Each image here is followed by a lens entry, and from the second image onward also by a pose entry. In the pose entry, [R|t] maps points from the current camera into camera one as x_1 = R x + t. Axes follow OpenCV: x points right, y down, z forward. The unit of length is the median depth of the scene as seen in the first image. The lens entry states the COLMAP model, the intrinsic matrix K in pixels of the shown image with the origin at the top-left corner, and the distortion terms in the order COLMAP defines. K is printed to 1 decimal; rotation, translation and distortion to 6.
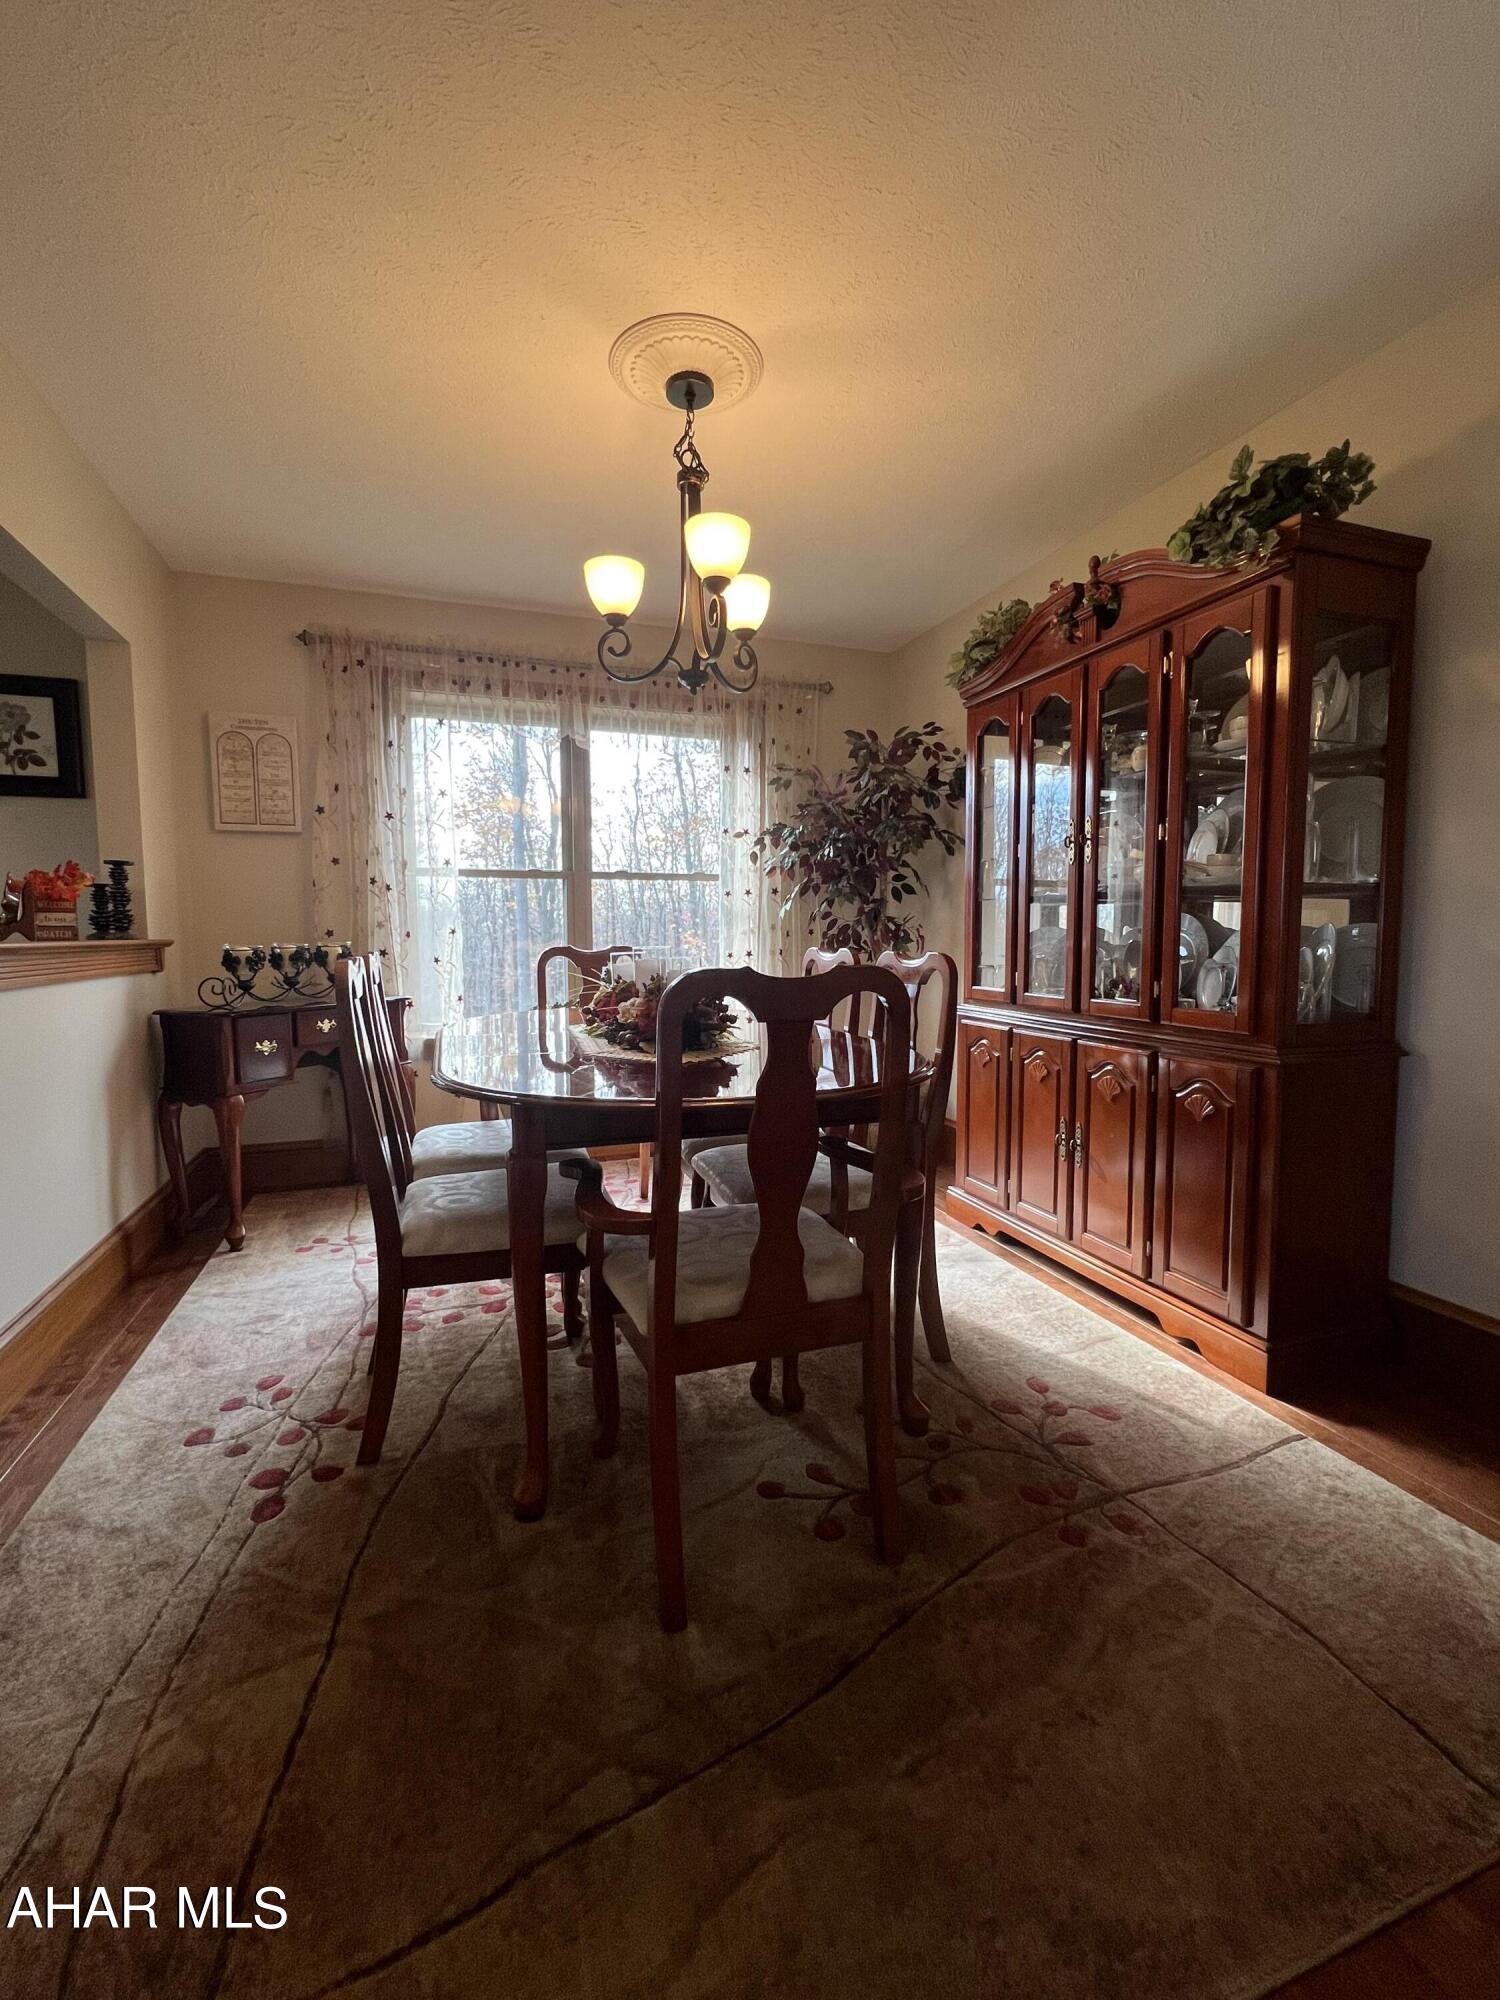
lens RADIAL K [[862.6, 0, 753.2], [0, 862.6, 1002.4], [0, 0, 1]] dist [0.000190, -0.000133]
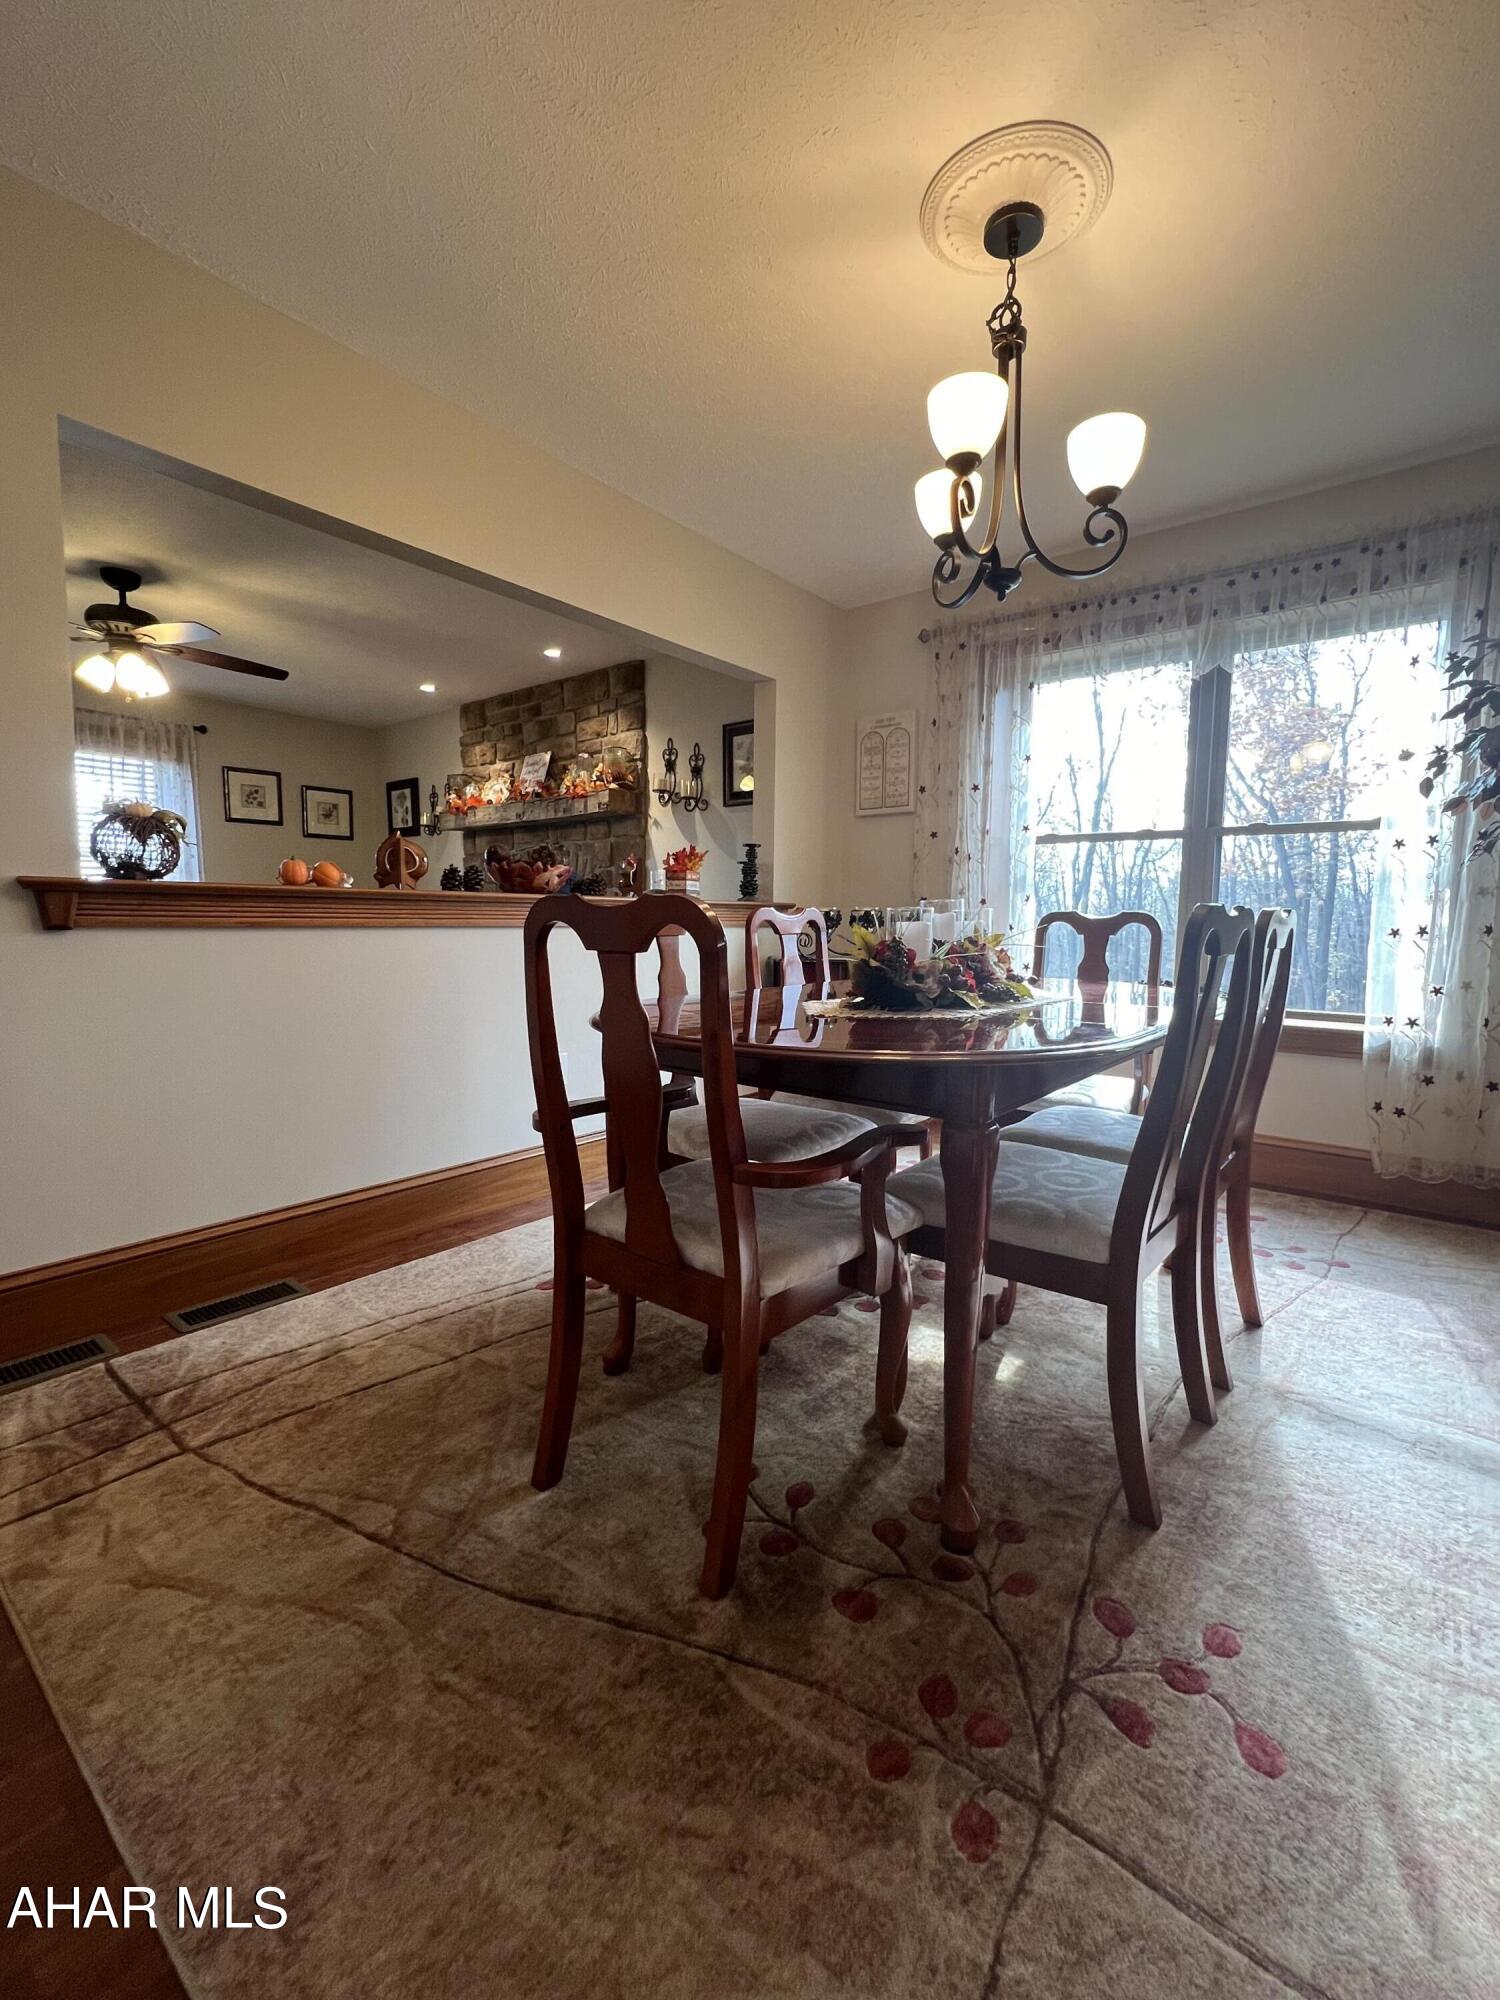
lens RADIAL K [[862.6, 0, 747.8], [0, 862.6, 1001.1], [0, 0, 1]] dist [0.000190, -0.000133]
pose [[0.520568, 0.092800, -0.848762, 0.378269], [-0.084124, 0.994814, 0.057173, 0.005221], [0.849666, 0.041639, 0.525675, 0.247162]]
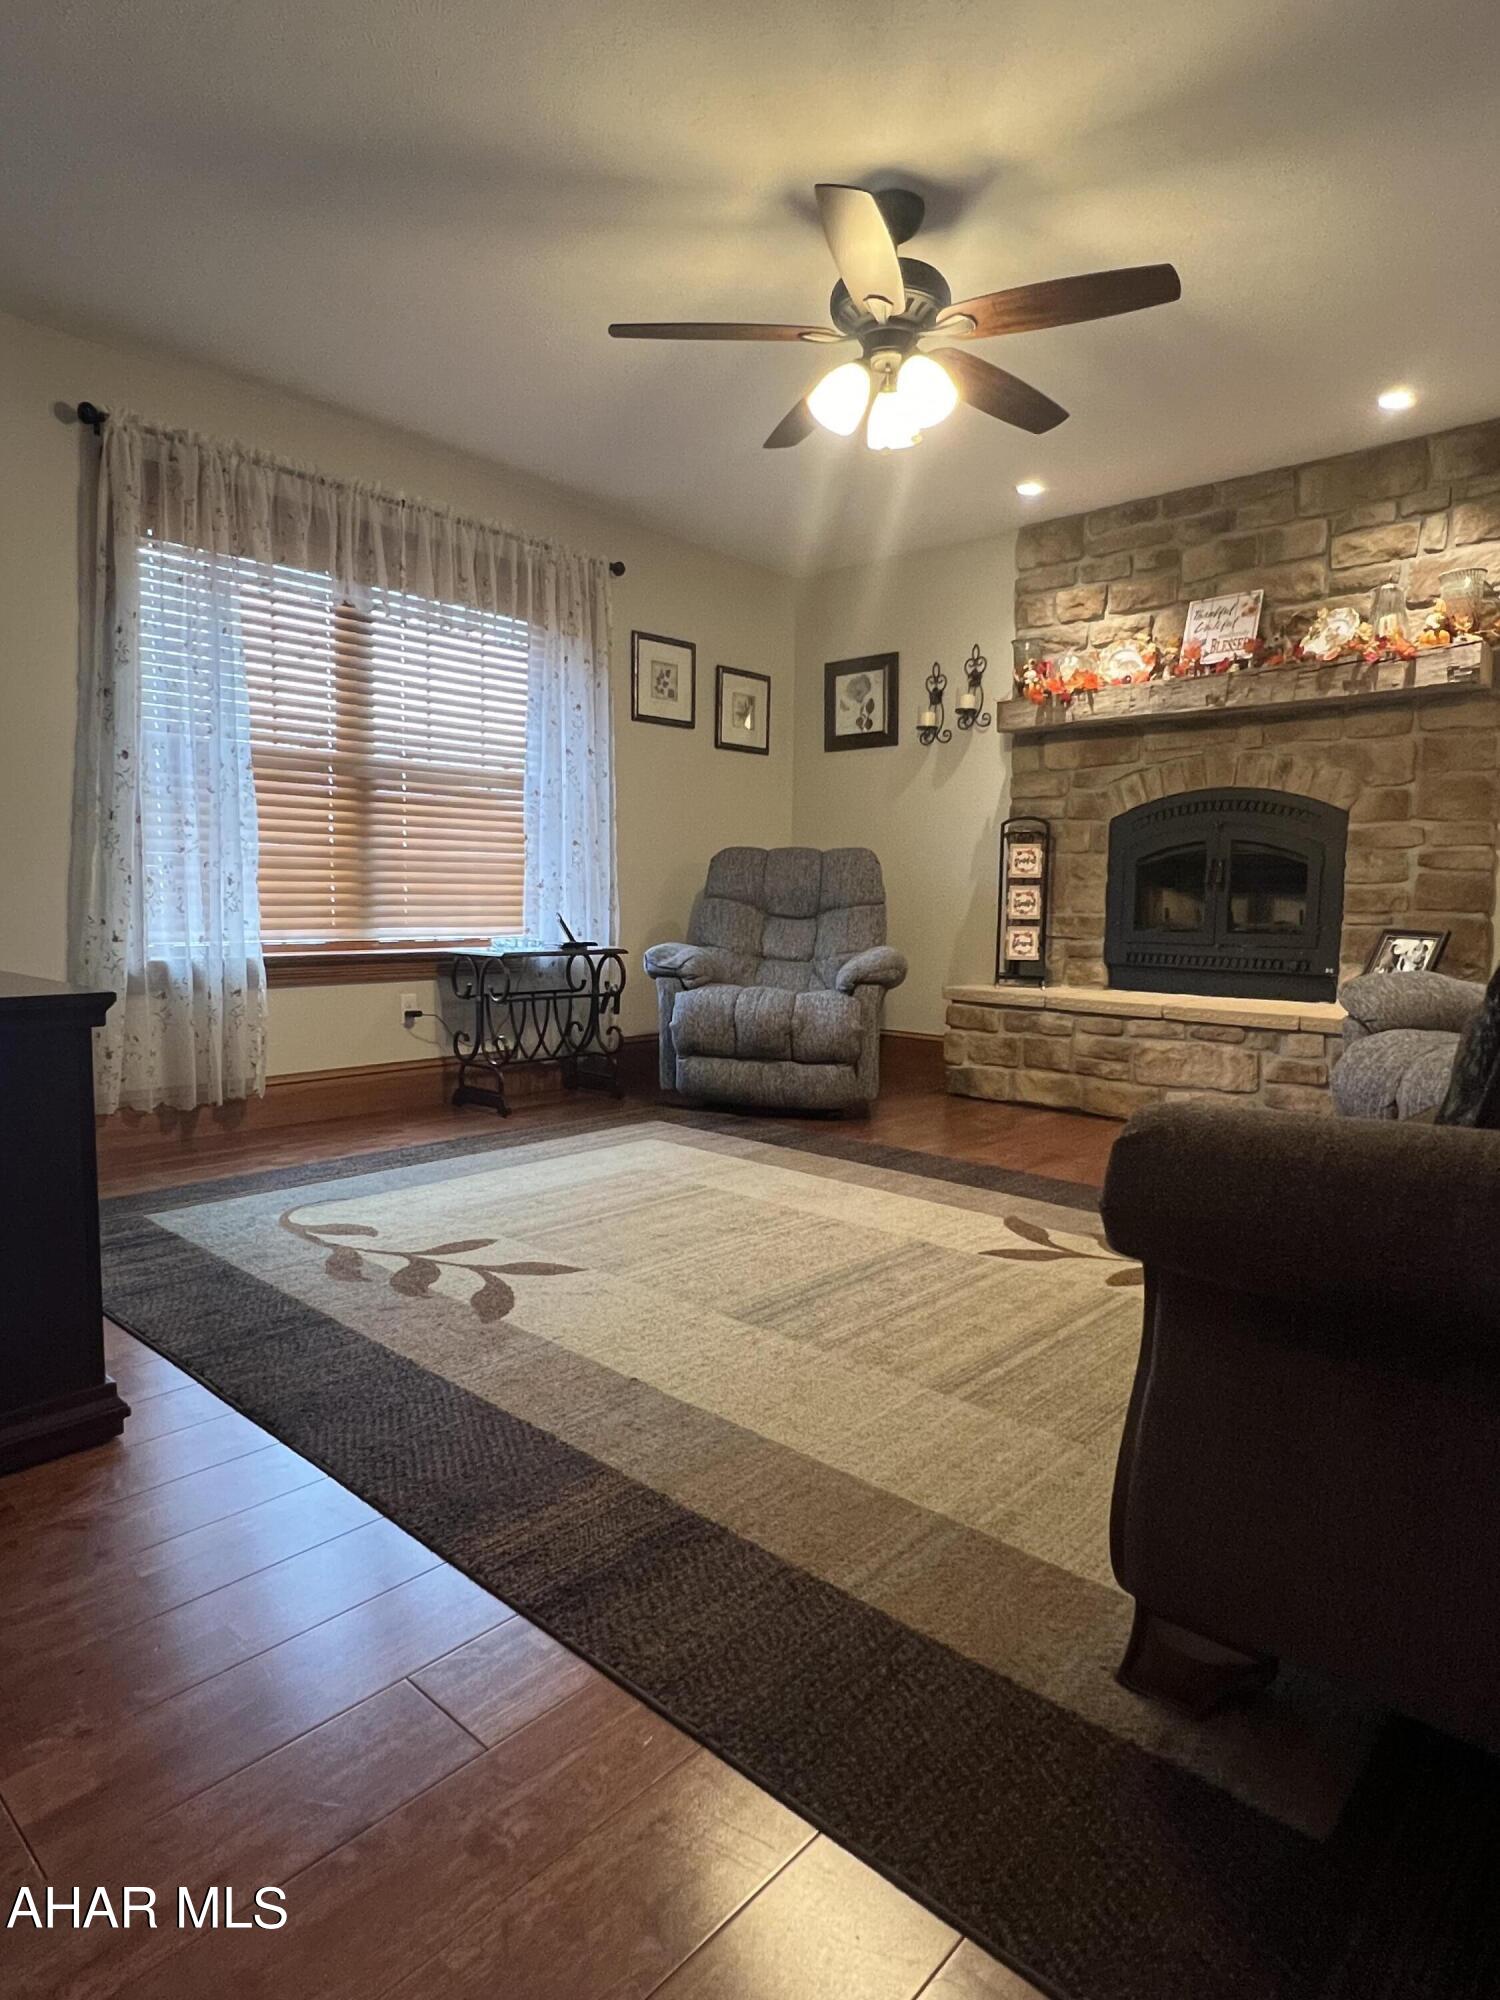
lens RADIAL K [[1145.2, 0, 742.1], [0, 1145.2, 998.9], [0, 0, 1]] dist [0.001804, -0.002209]
pose [[0.474979, 0.090037, -0.875379, -0.400824], [-0.088837, 0.994576, 0.054094, 0.098365], [0.875501, 0.052072, 0.480402, -0.351517]]
